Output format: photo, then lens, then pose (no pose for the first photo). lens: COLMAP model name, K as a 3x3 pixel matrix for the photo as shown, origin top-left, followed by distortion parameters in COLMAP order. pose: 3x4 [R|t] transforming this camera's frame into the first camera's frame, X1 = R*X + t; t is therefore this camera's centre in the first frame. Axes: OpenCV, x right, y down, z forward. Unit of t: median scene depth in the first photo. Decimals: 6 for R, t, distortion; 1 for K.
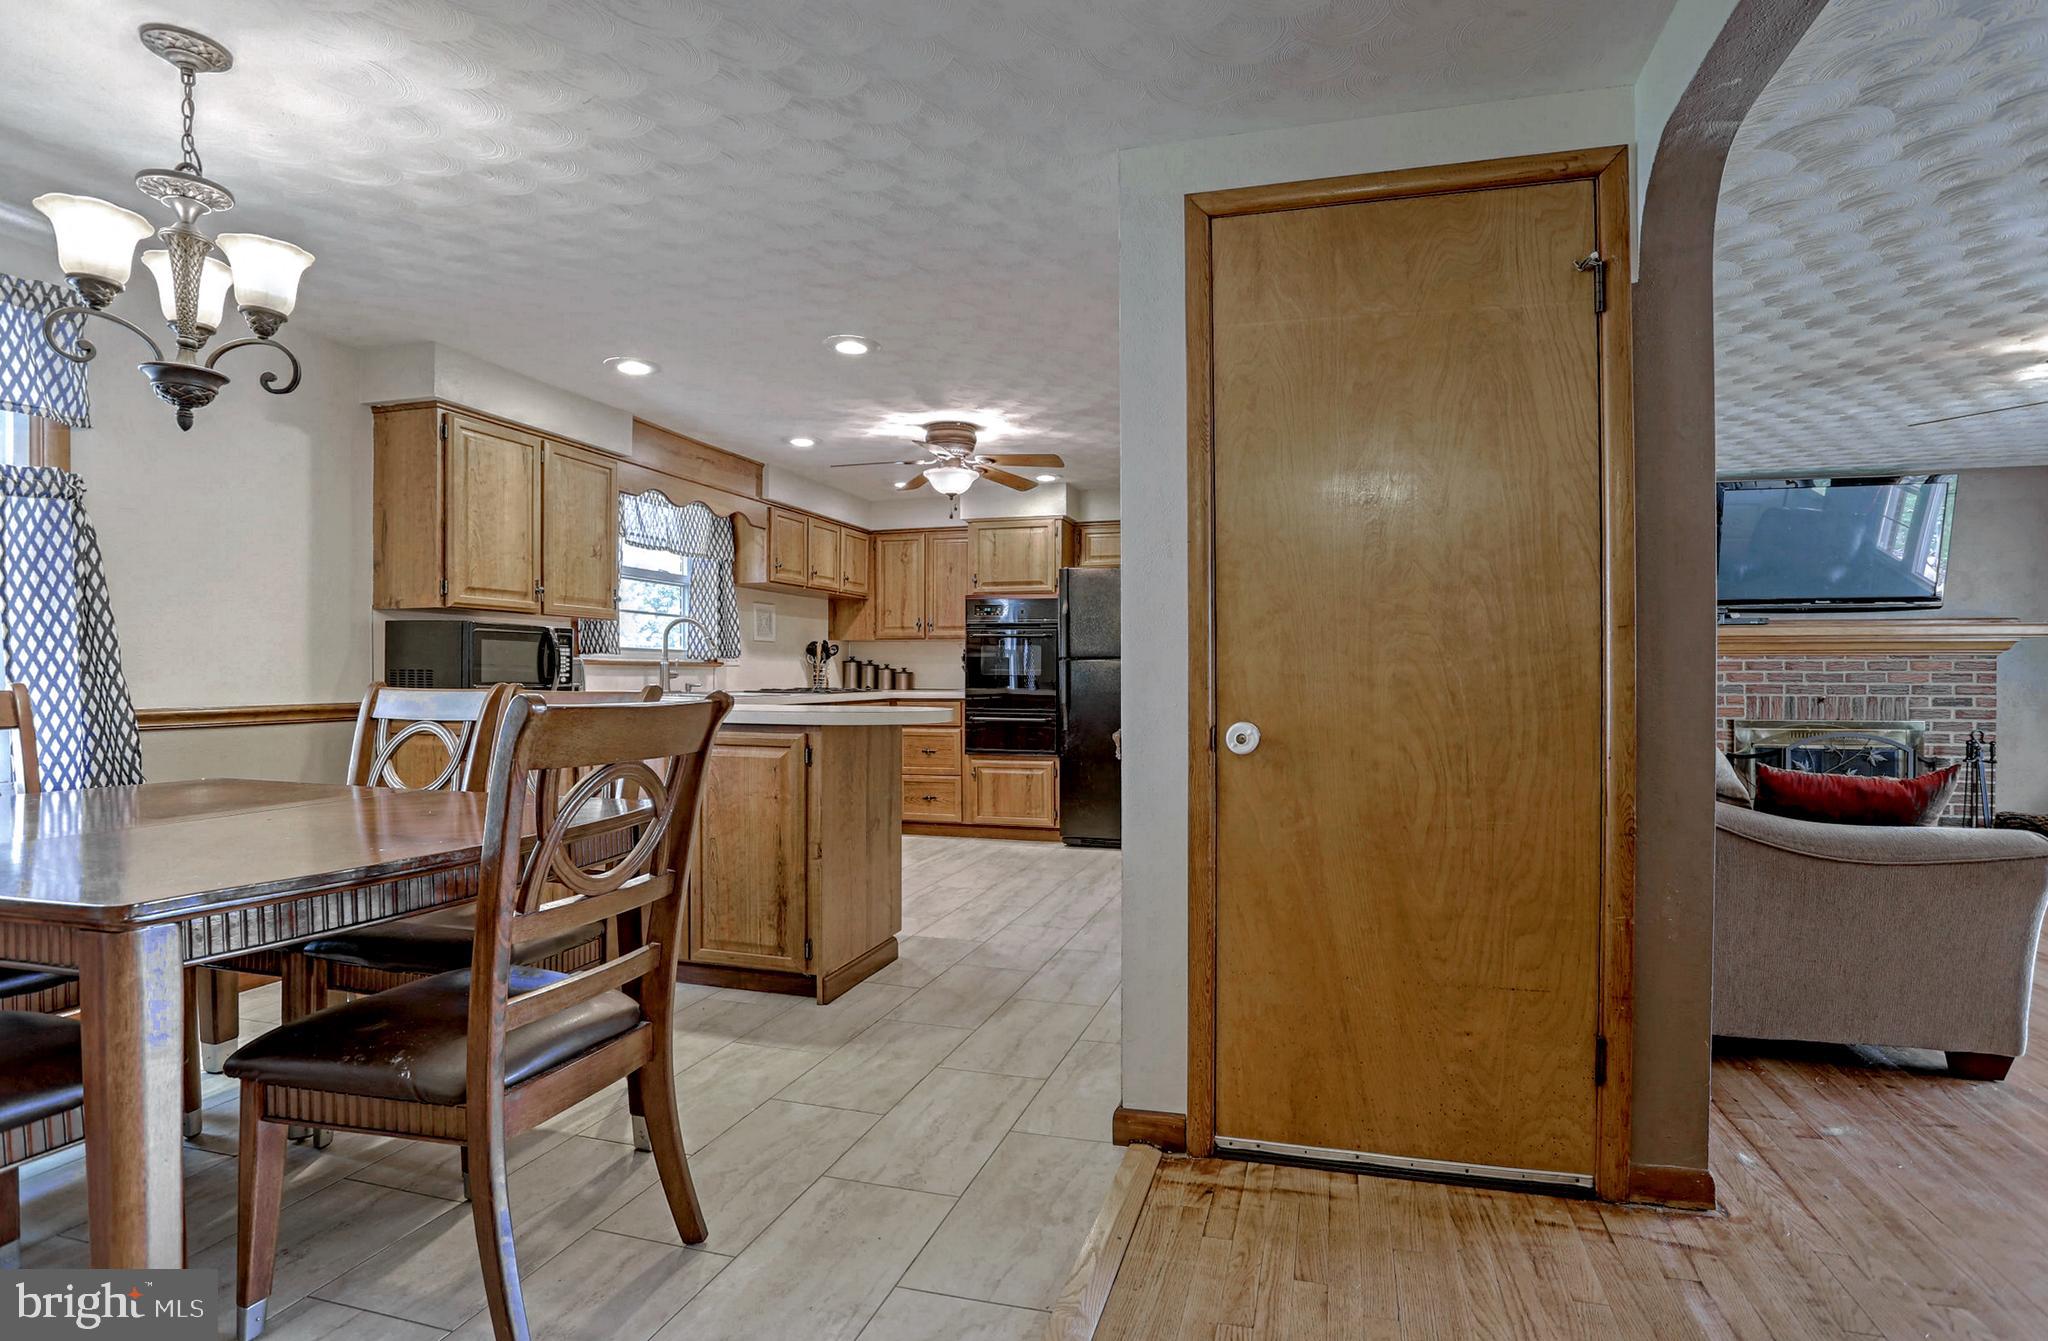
lens RADIAL K [[979.5, 0, 1093.7], [0, 979.5, 675.0], [0, 0, 1]] dist [-0.030647, 0.017924]
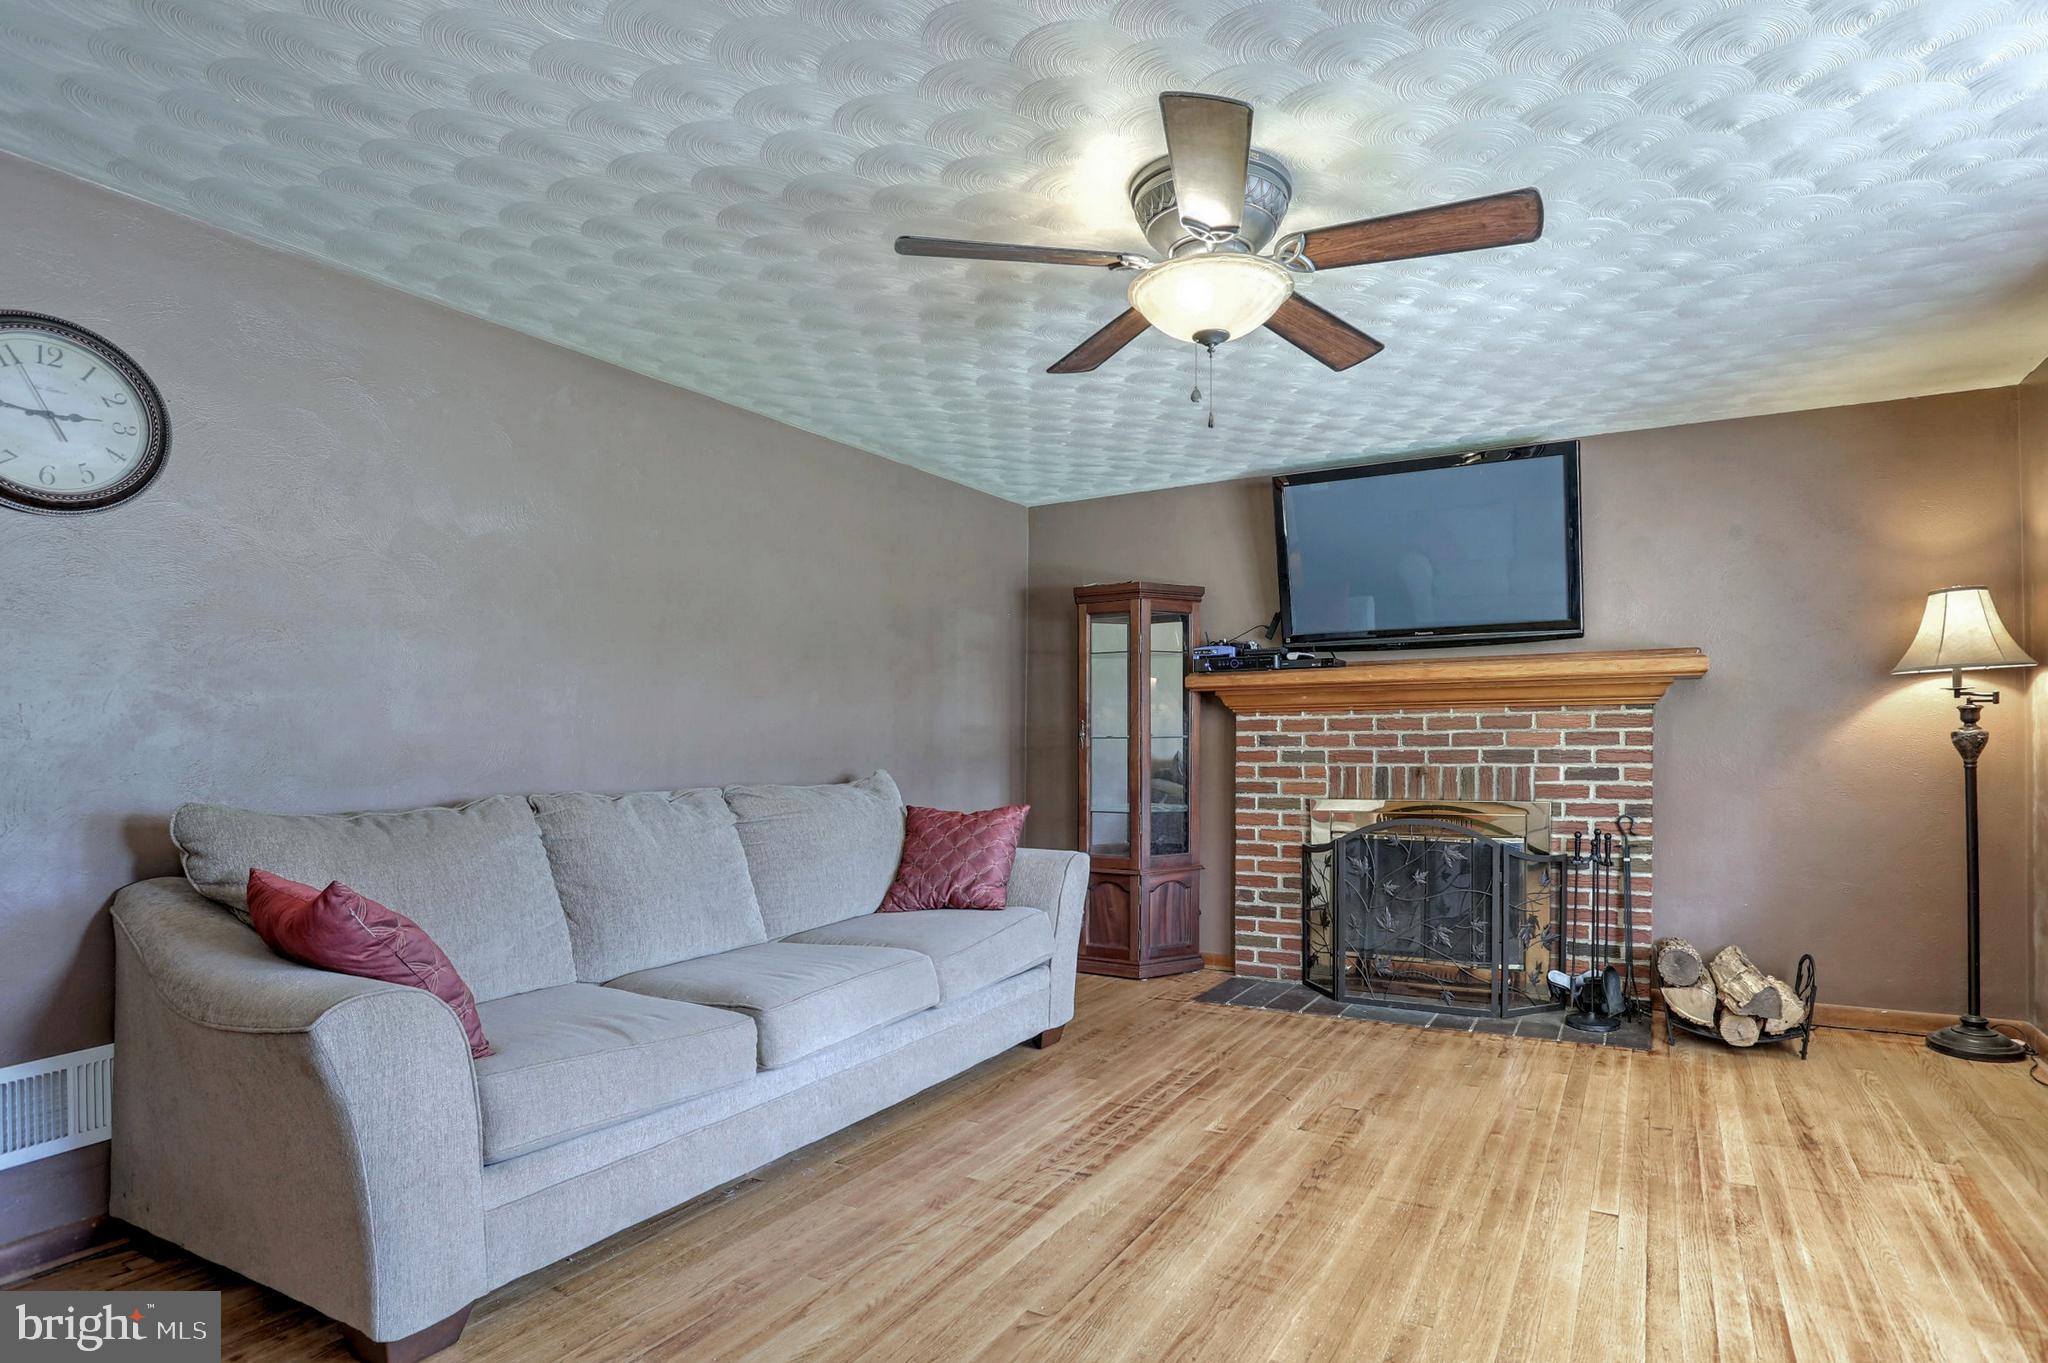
lens RADIAL K [[1033.2, 0, 1080.0], [0, 1033.2, 726.7], [0, 0, 1]] dist [-0.076648, 0.032060]
pose [[0.965071, -0.015897, -0.261505, 0.722927], [0.013874, 0.999858, -0.009581, -0.003336], [0.261620, 0.005619, 0.965155, 0.216253]]
